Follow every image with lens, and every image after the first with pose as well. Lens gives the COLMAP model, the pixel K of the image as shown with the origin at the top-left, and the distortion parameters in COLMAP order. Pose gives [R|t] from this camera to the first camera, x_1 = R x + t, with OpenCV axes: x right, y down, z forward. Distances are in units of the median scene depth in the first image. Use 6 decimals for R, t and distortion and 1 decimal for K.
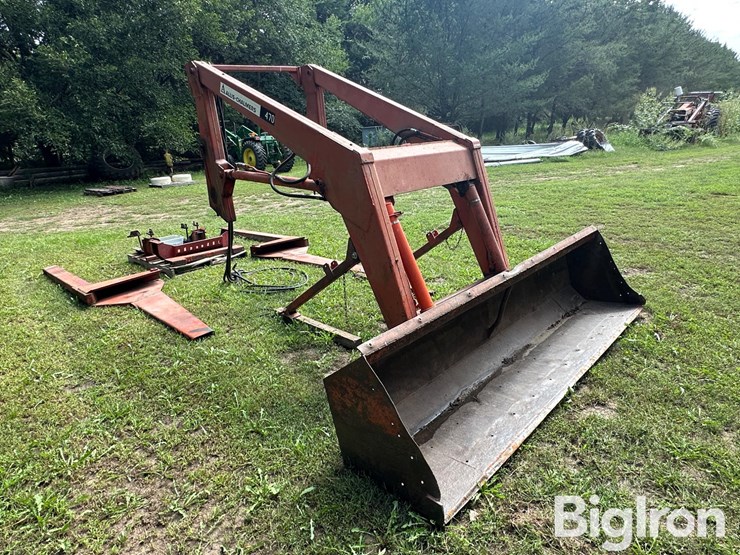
lens RADIAL K [[453.7, 0, 370.4], [0, 453.7, 279.6], [0, 0, 1]] dist [-0.014856, -0.000837]
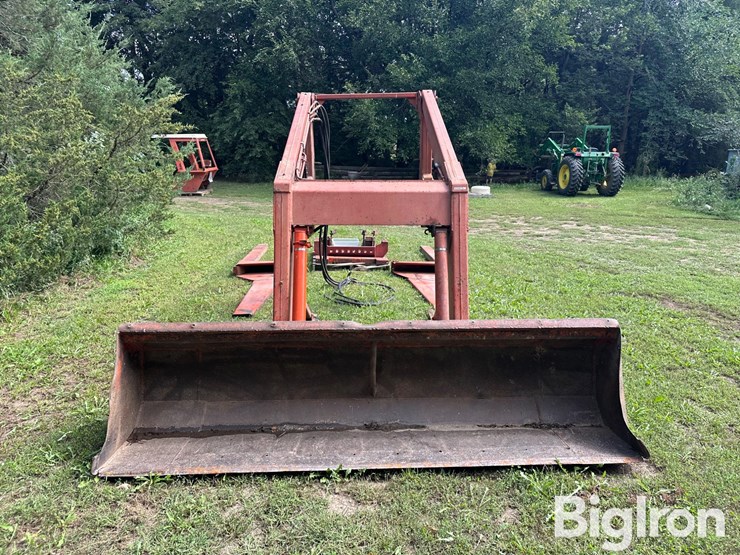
lens RADIAL K [[516.7, 0, 369.0], [0, 516.7, 278.0], [0, 0, 1]] dist [0.033166, -0.041319]
pose [[0.705628, 0.223526, -0.672402, 0.512029], [-0.258557, 0.964734, 0.049373, -0.084281], [0.659725, 0.139015, 0.738538, 0.112160]]
